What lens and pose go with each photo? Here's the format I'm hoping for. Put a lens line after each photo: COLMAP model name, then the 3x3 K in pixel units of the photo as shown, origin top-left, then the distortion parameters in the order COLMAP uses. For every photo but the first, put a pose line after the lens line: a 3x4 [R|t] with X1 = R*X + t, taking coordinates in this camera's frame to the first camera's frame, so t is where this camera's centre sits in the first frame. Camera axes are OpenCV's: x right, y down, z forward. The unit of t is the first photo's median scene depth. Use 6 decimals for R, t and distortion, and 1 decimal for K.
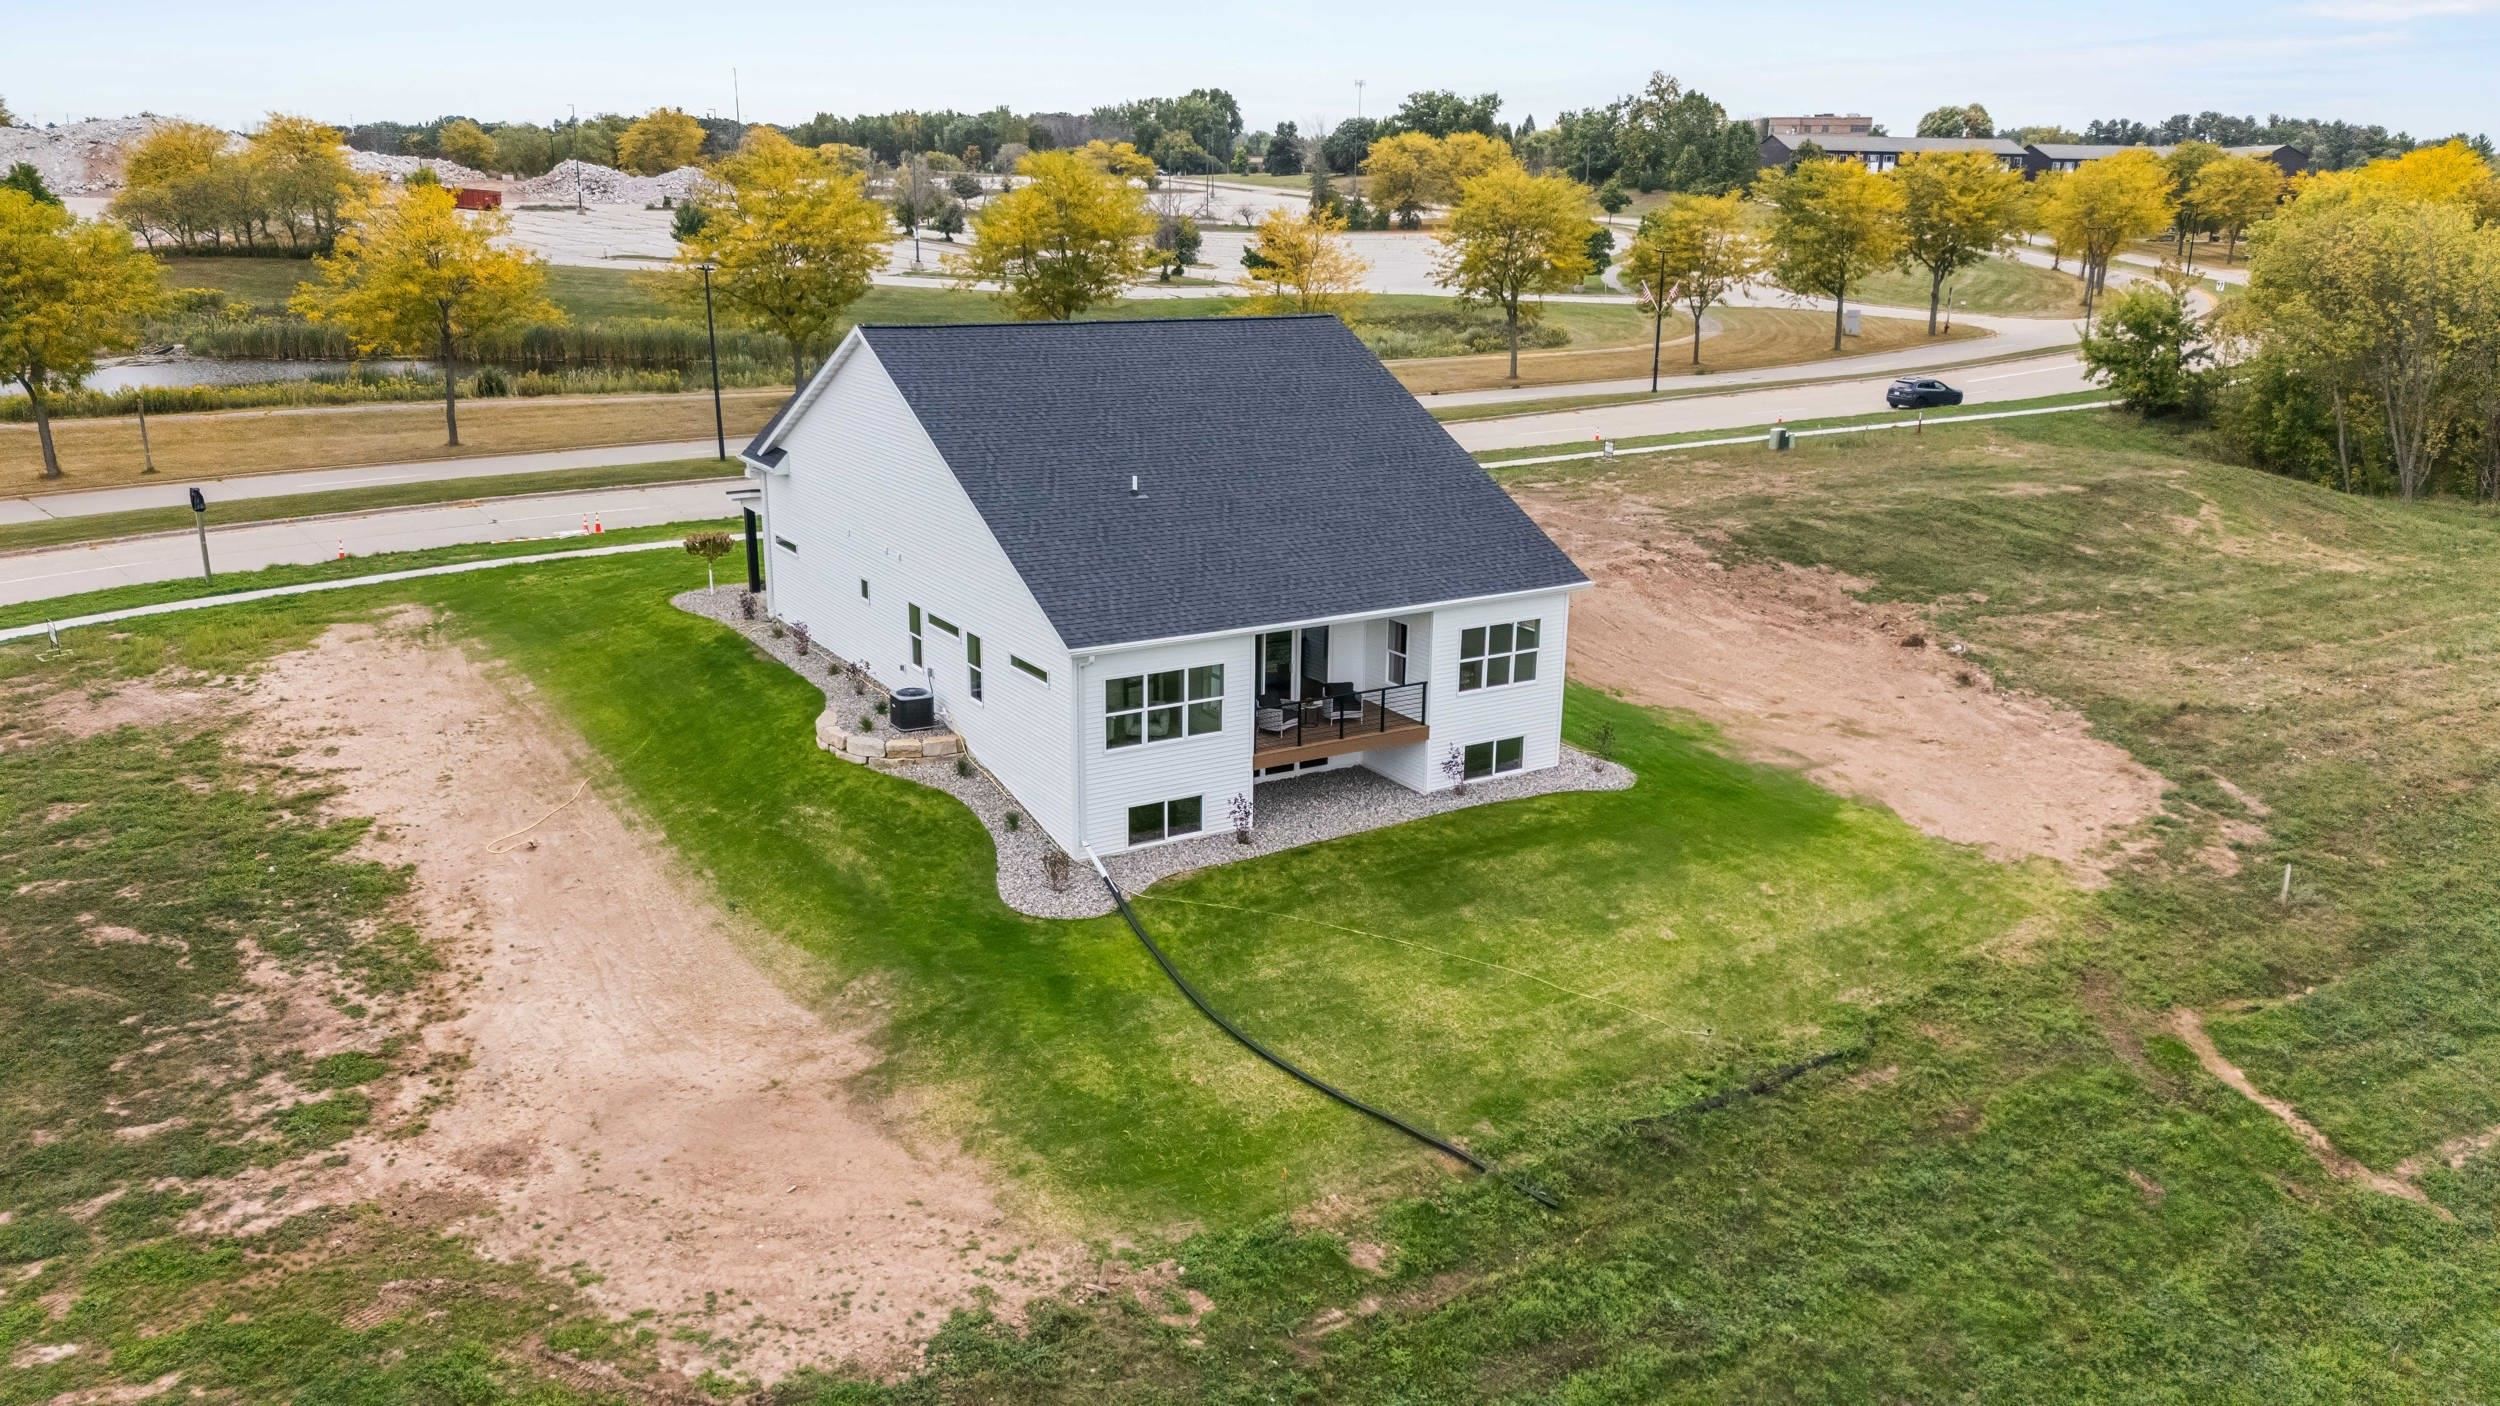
lens RADIAL K [[1830.4, 0, 1263.1], [0, 1830.4, 698.3], [0, 0, 1]] dist [0.083517, -0.089777]
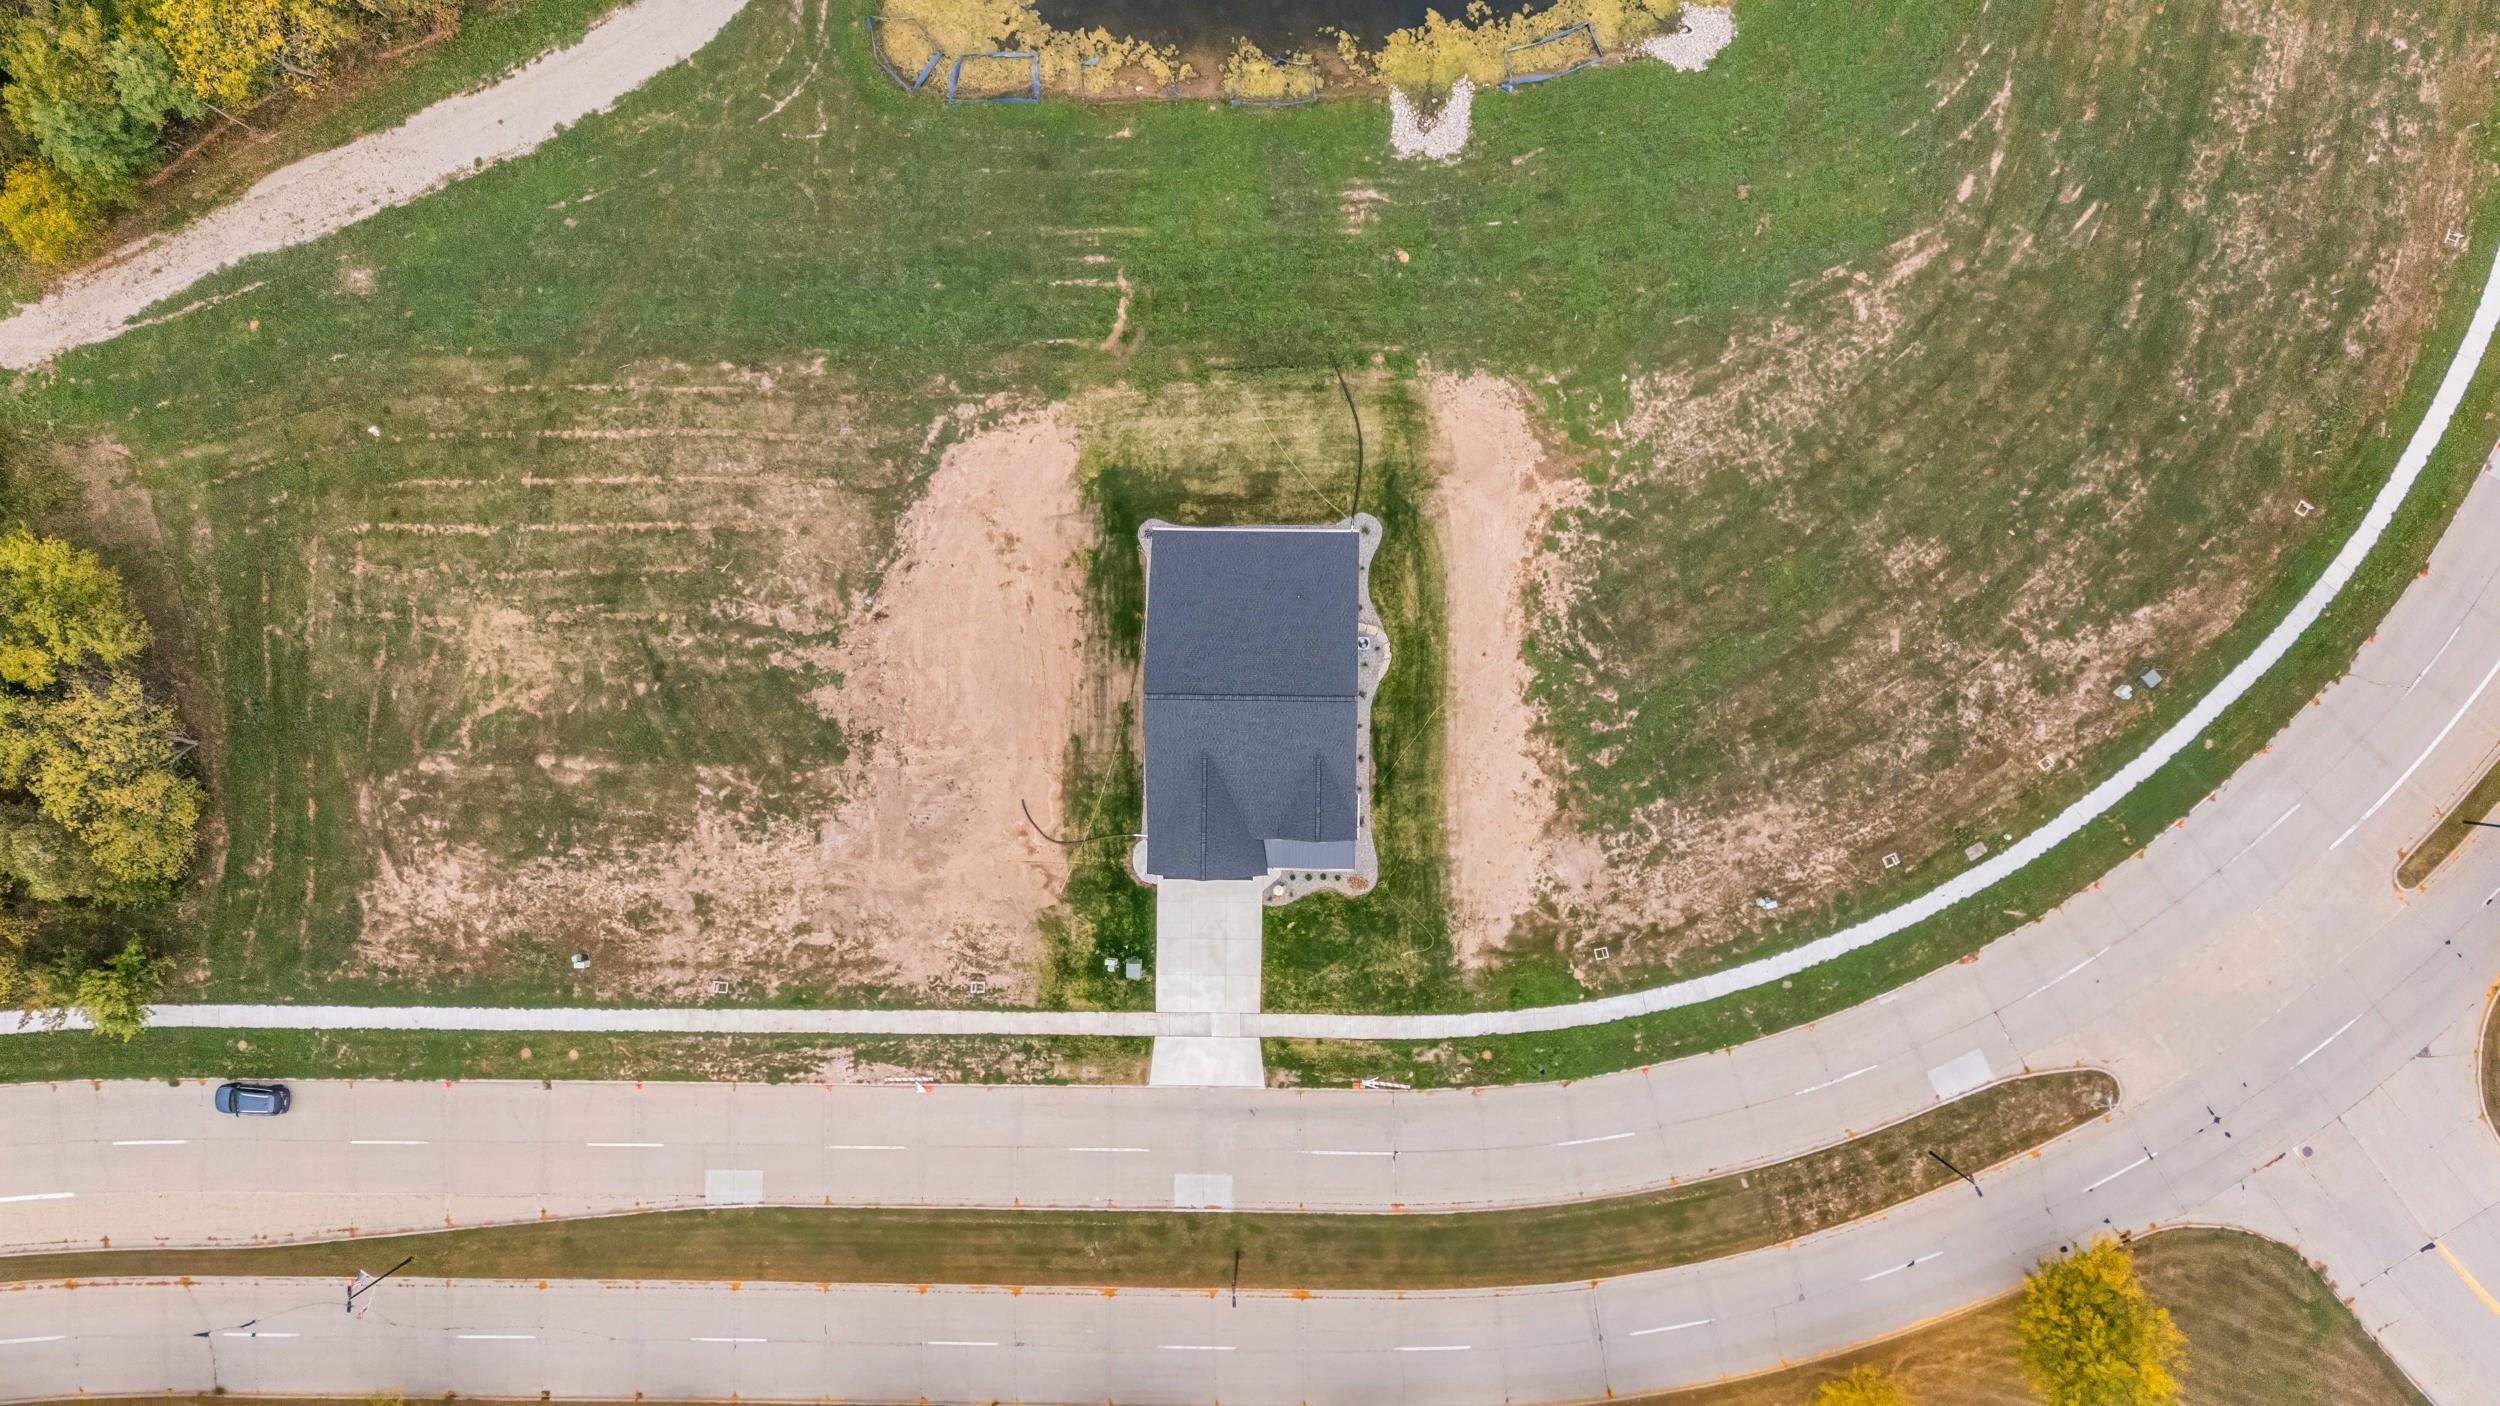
lens RADIAL K [[1830.4, 0, 1263.1], [0, 1830.4, 698.3], [0, 0, 1]] dist [0.083517, -0.089777]
pose [[-0.838555, -0.544796, 0.004840, -0.128054], [0.177123, -0.264207, 0.948062, -3.002620], [-0.515222, 0.795859, 0.318048, 0.243121]]
